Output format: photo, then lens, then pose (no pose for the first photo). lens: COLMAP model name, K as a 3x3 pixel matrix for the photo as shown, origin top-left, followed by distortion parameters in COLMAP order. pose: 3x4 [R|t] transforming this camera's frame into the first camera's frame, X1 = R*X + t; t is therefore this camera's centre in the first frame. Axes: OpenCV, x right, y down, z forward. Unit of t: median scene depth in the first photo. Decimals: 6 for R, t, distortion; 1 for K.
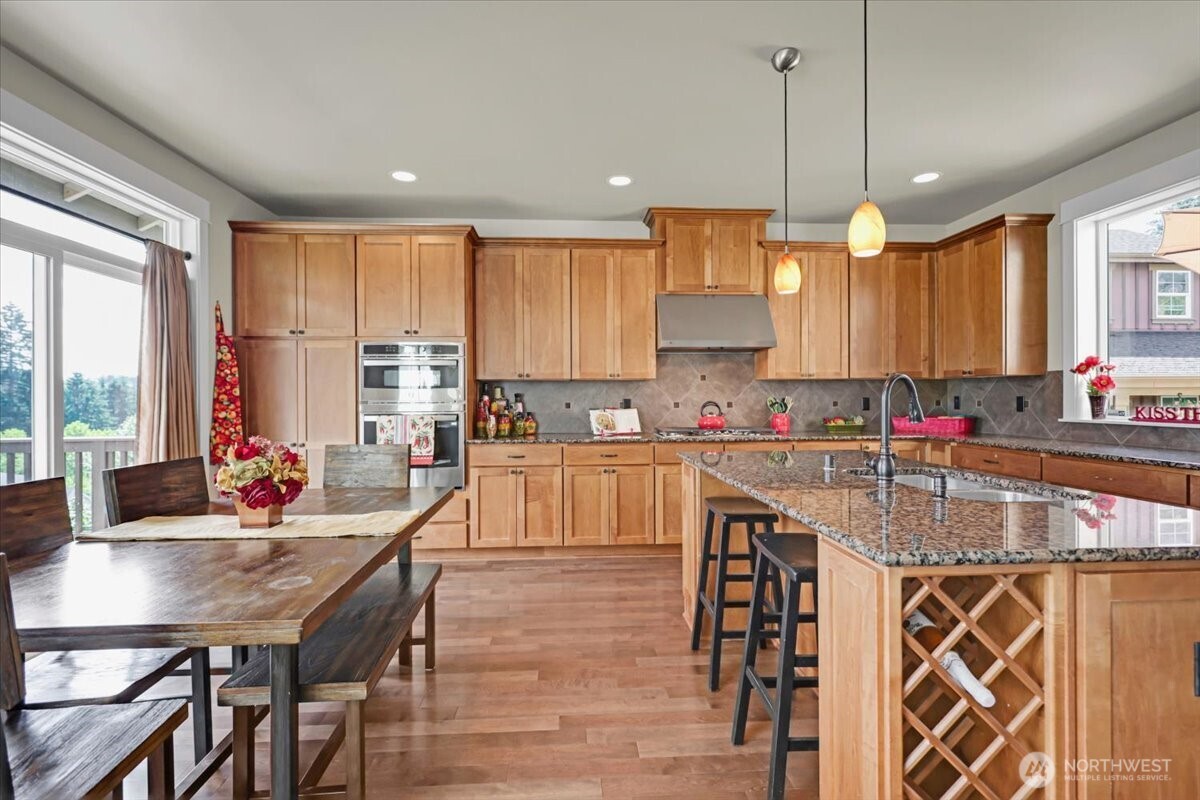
lens RADIAL K [[551.2, 0, 598.0], [0, 551.2, 398.2], [0, 0, 1]] dist [-0.003099, -0.000221]
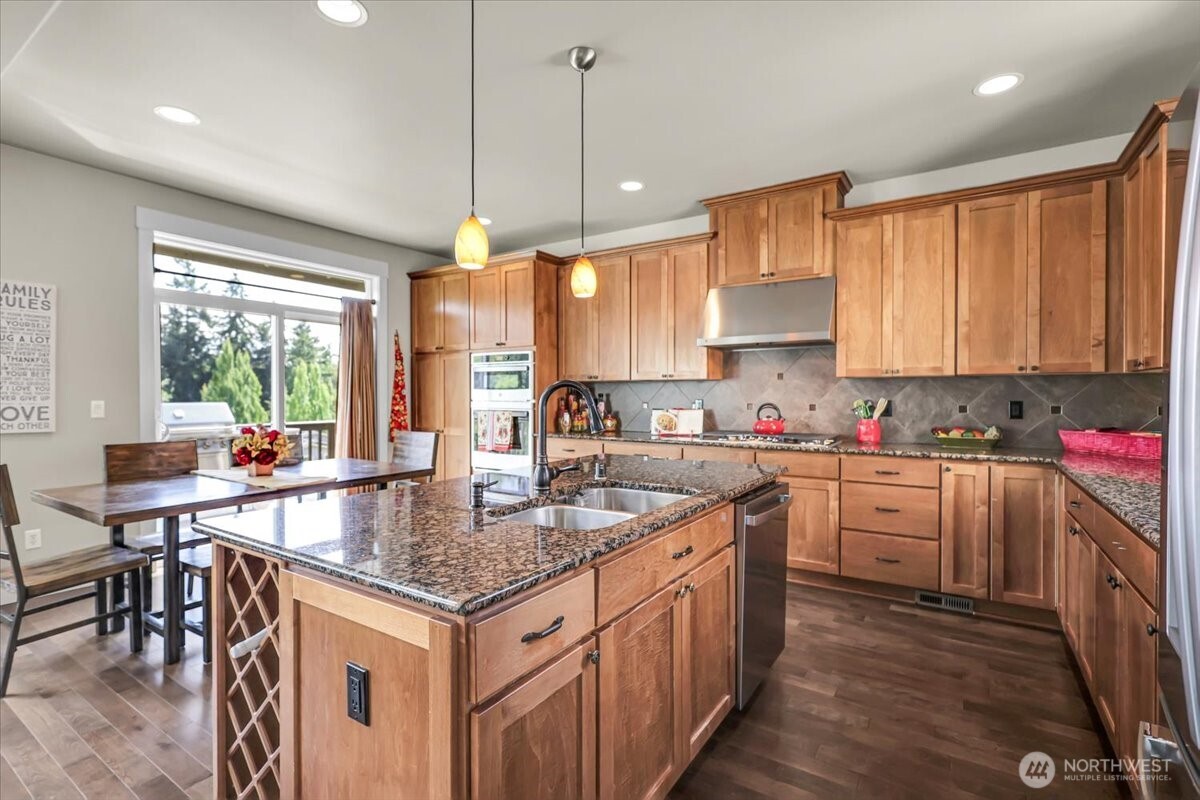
lens RADIAL K [[551.2, 0, 598.0], [0, 551.2, 398.2], [0, 0, 1]] dist [-0.003099, -0.000221]
pose [[0.802406, 0.009017, -0.596710, 0.530630], [-0.004470, 0.999949, 0.009100, -0.009640], [0.596762, -0.004635, 0.802405, 0.125260]]
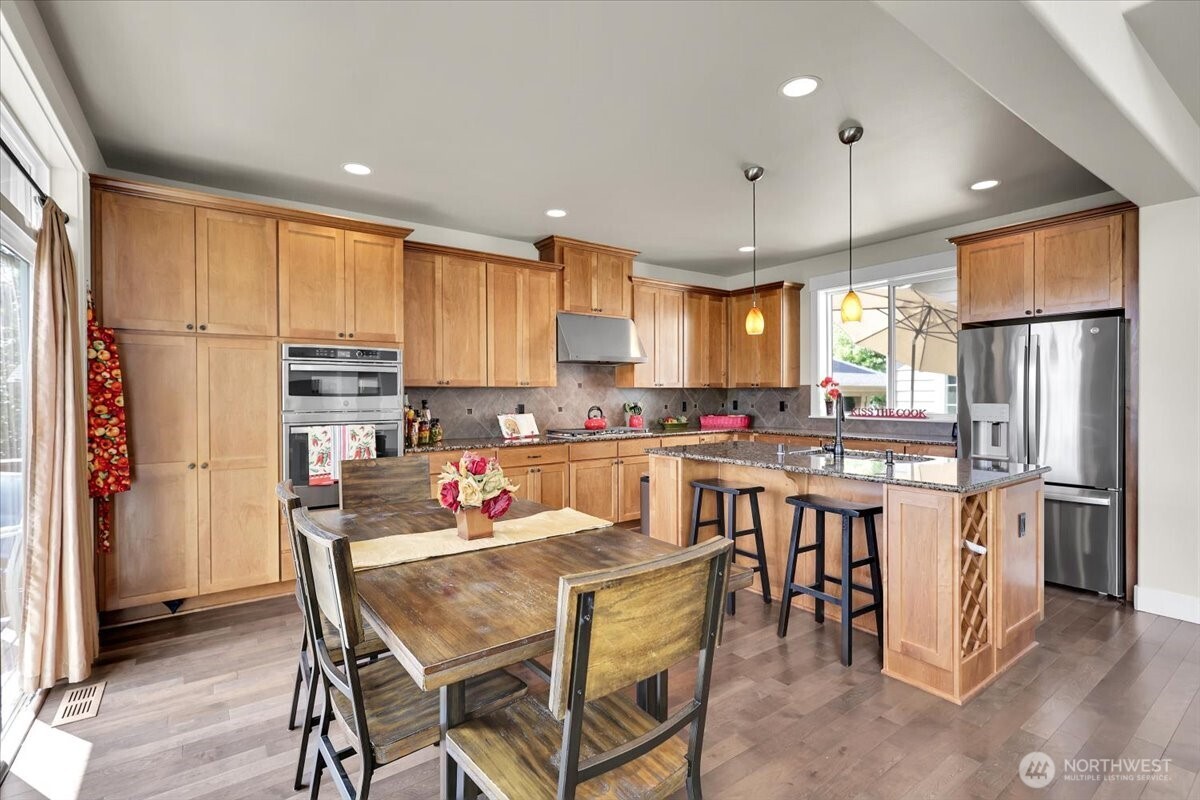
lens RADIAL K [[551.2, 0, 598.0], [0, 551.2, 398.2], [0, 0, 1]] dist [-0.003099, -0.000221]
pose [[0.845292, -0.002348, 0.534300, -0.435883], [0.001210, 0.999996, 0.002480, -0.014882], [-0.534304, -0.001450, 0.845291, -0.004573]]
